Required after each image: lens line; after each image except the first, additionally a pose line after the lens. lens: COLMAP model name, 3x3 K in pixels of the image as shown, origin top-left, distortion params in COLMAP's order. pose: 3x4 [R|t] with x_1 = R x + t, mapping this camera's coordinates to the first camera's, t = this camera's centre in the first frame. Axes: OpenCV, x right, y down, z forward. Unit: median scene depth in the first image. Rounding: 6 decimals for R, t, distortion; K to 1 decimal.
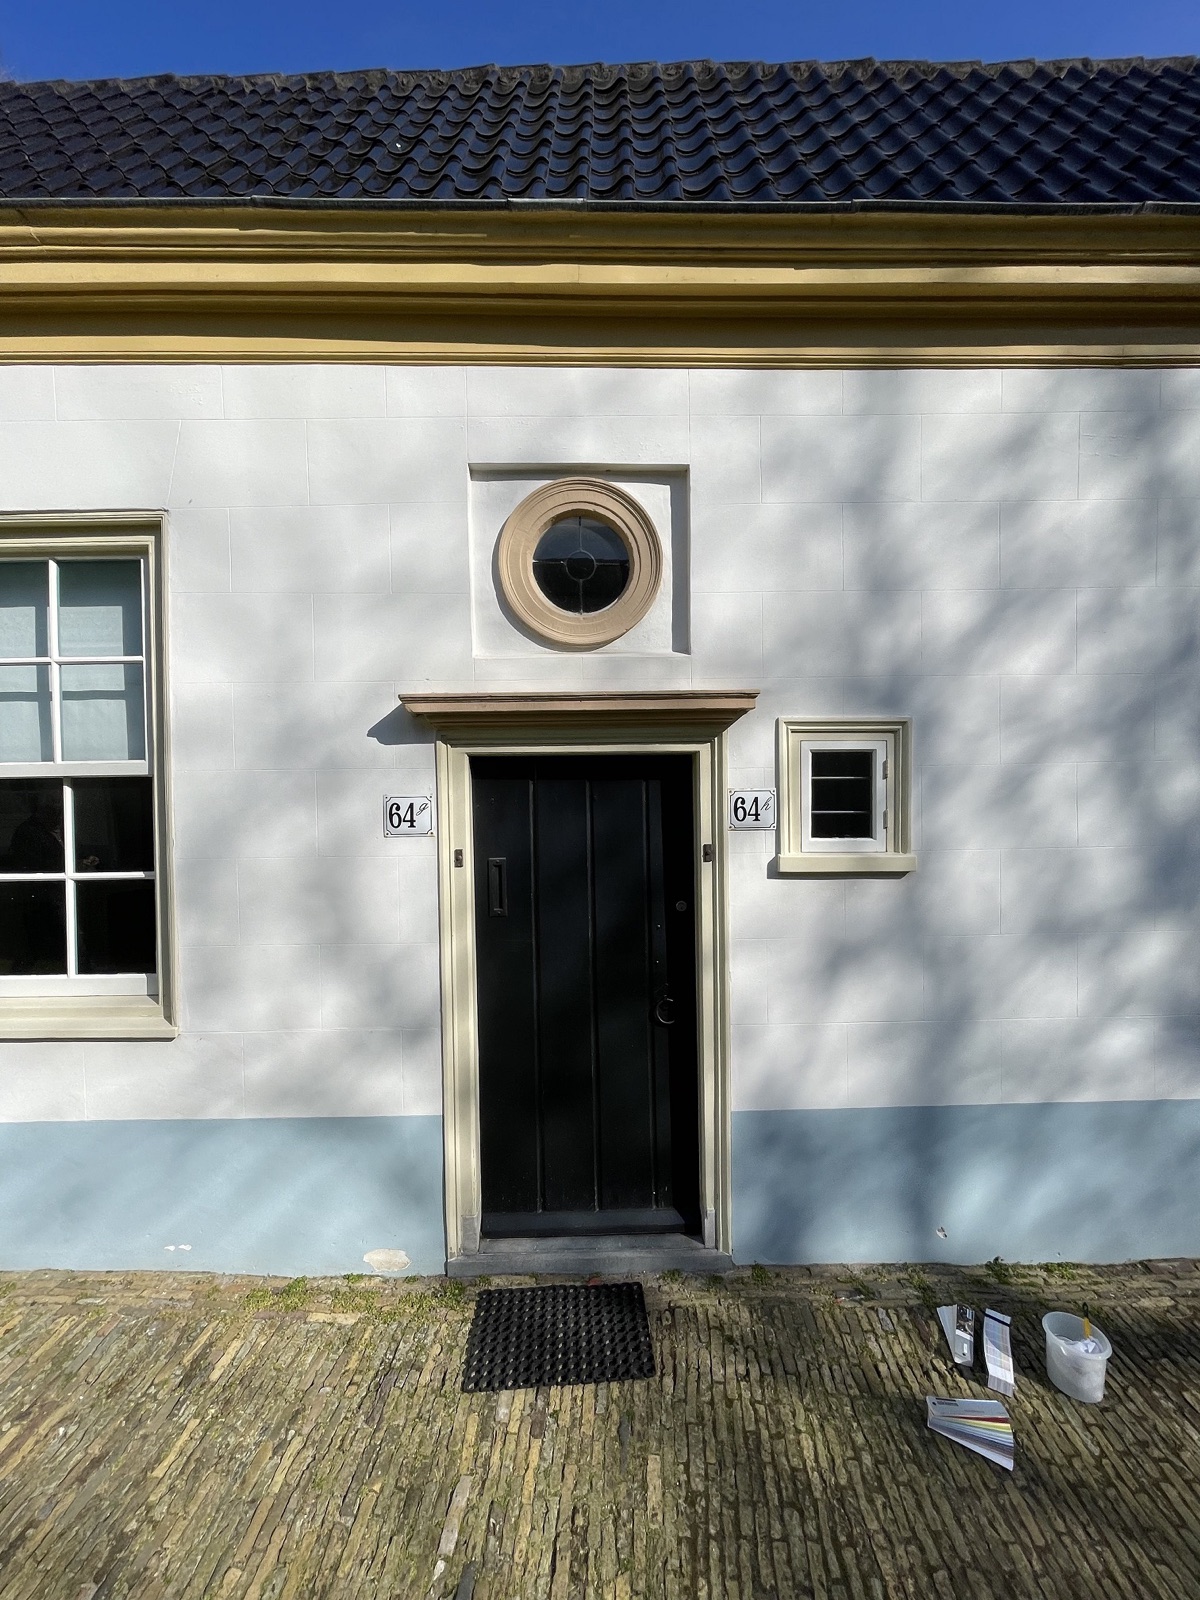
lens RADIAL K [[637.9, 0, 604.2], [0, 637.9, 801.8], [0, 0, 1]] dist [-0.000532, -0.001229]
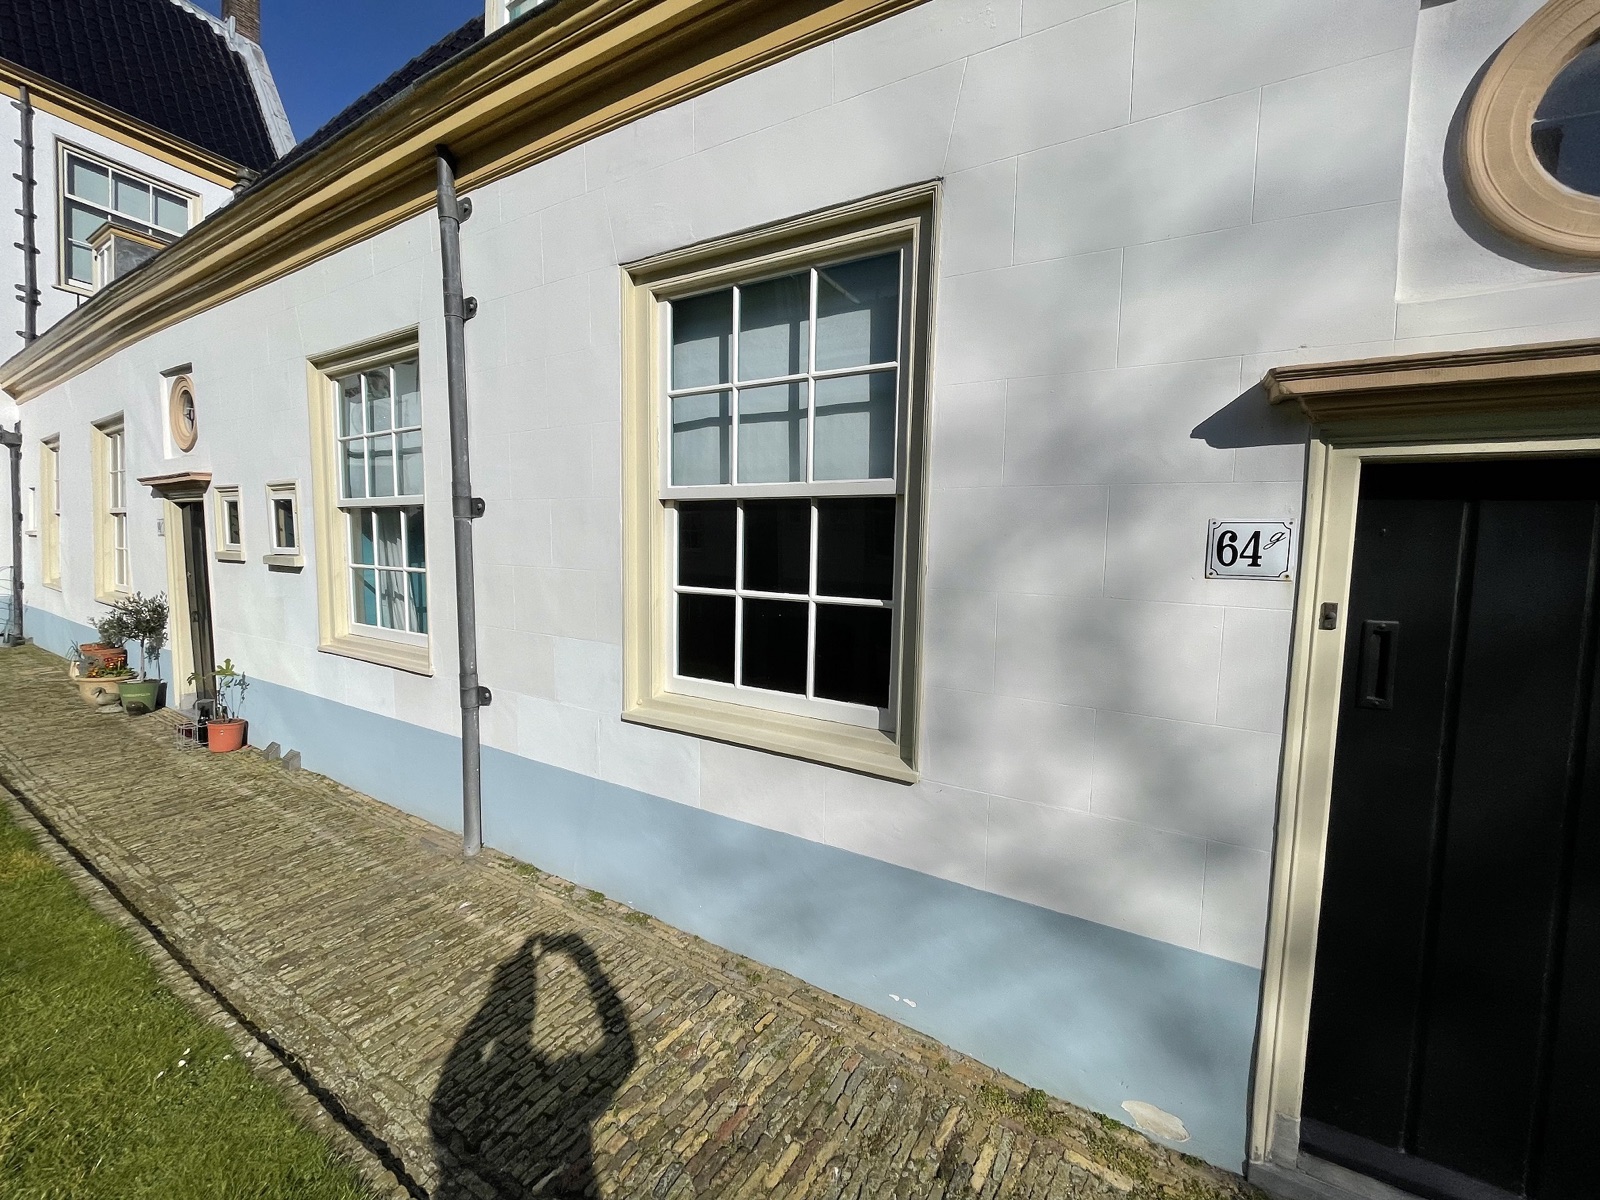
lens RADIAL K [[637.9, 0, 799.1], [0, 637.9, 601.6], [0, 0, 1]] dist [-0.000532, -0.001229]
pose [[0.862196, 0.080040, -0.500211, -0.371308], [-0.043443, 0.995484, 0.084410, 0.040563], [0.504708, -0.051048, 0.861779, 0.139746]]
